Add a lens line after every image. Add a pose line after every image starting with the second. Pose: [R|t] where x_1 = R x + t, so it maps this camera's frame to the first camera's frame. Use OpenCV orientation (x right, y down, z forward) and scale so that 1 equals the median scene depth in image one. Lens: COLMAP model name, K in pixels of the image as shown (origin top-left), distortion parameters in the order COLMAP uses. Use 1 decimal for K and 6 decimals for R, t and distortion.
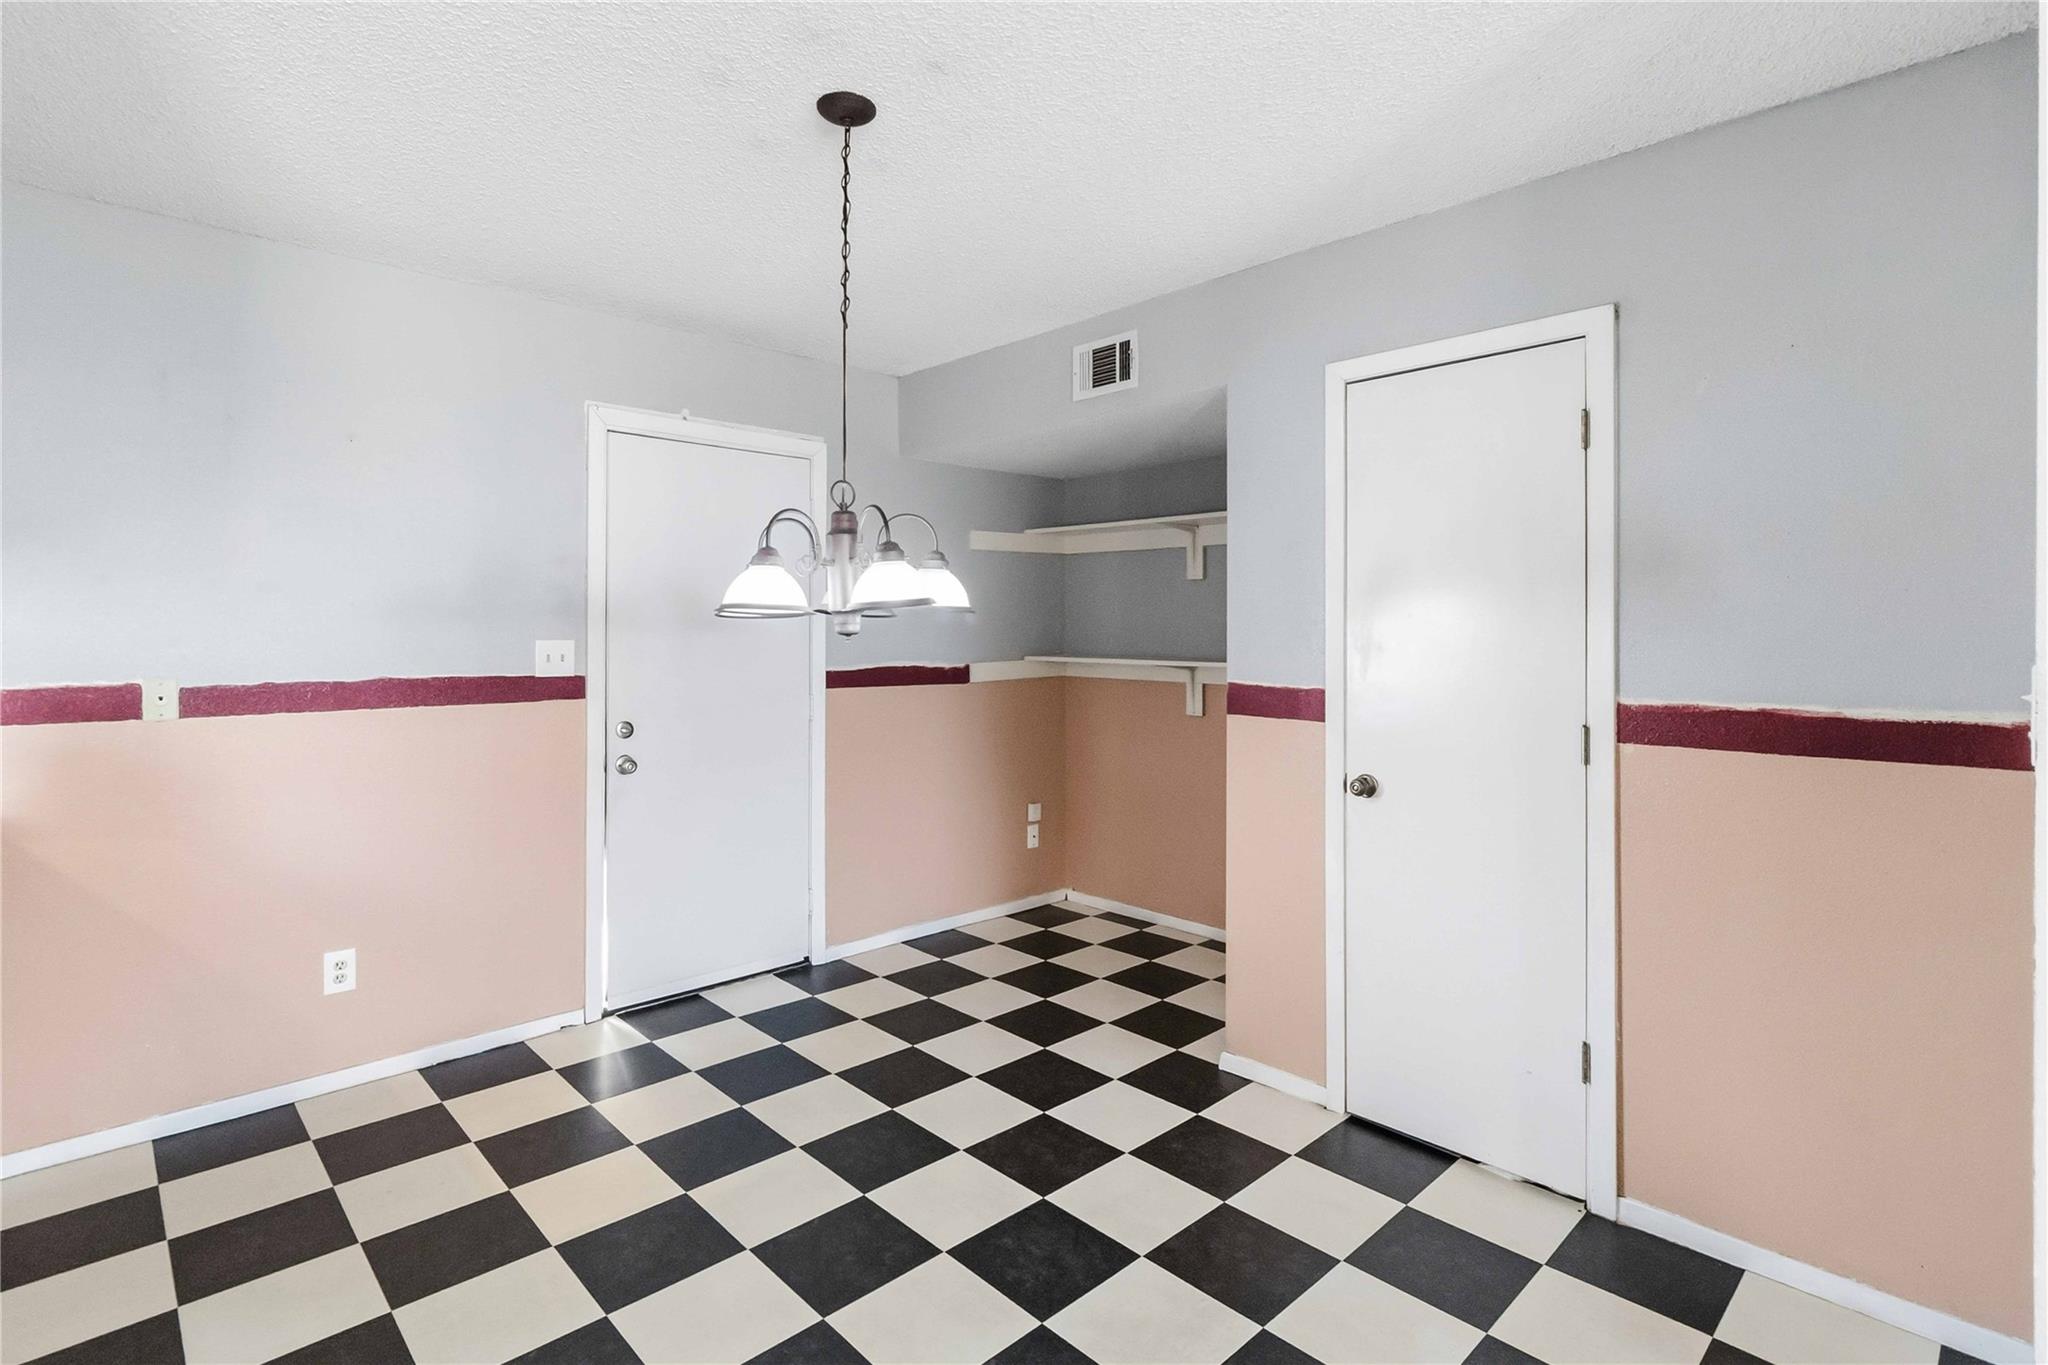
lens RADIAL K [[1002.6, 0, 1026.9], [0, 1002.6, 638.5], [0, 0, 1]] dist [0.001922, -0.000235]
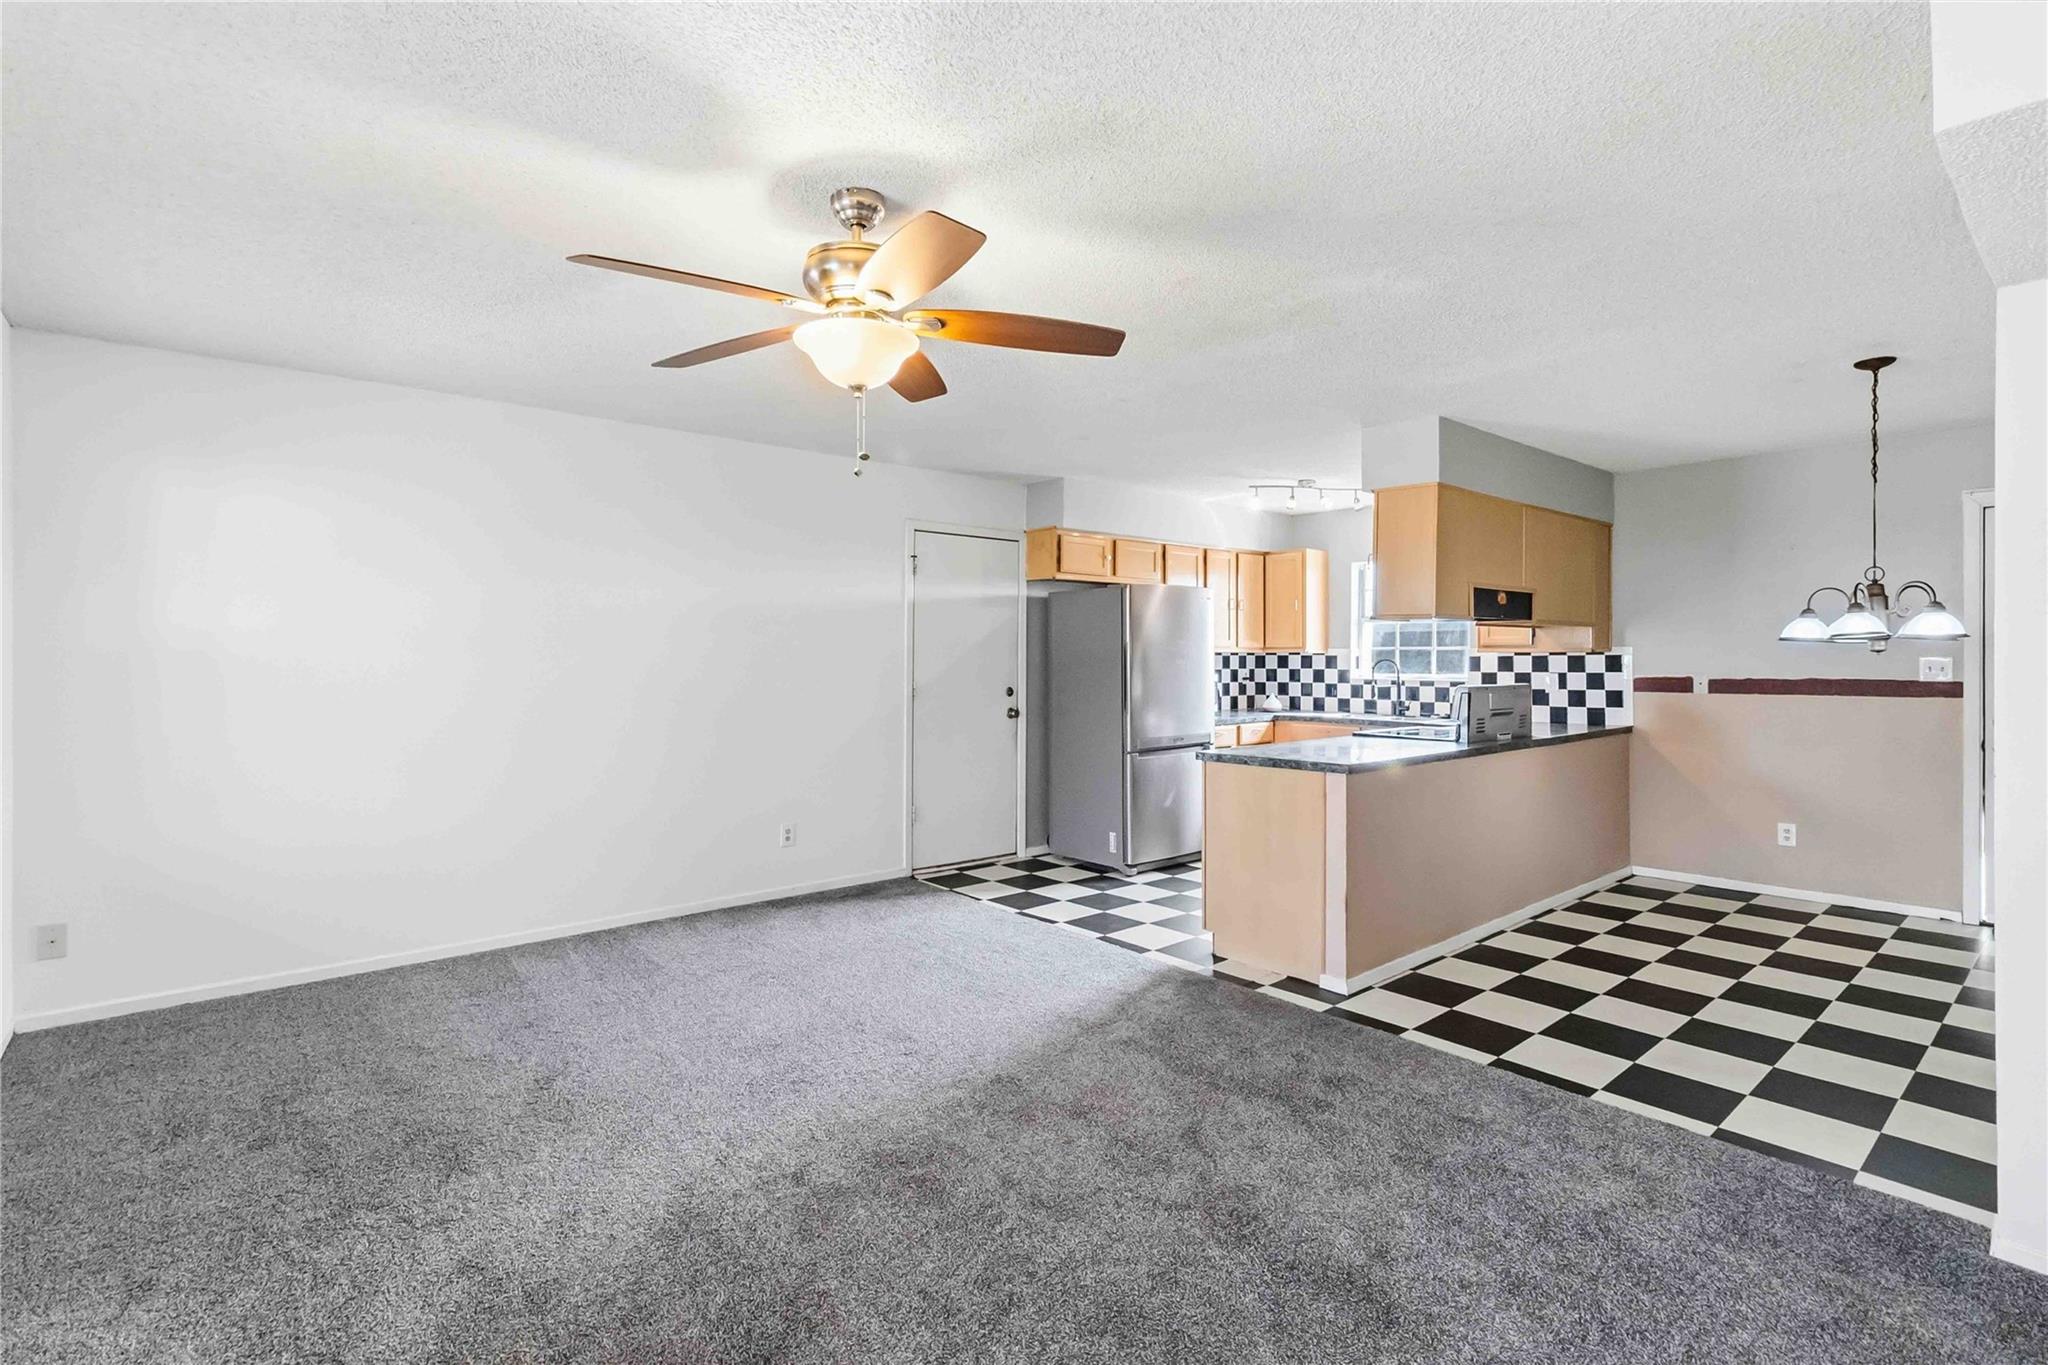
lens RADIAL K [[969.9, 0, 1022.9], [0, 969.9, 652.9], [0, 0, 1]] dist [0.004217, 0.000138]
pose [[-0.069171, -0.004204, -0.997596, 1.137817], [-0.000138, 0.999991, -0.004204, 0.001959], [0.997605, -0.000154, -0.069171, -0.271376]]
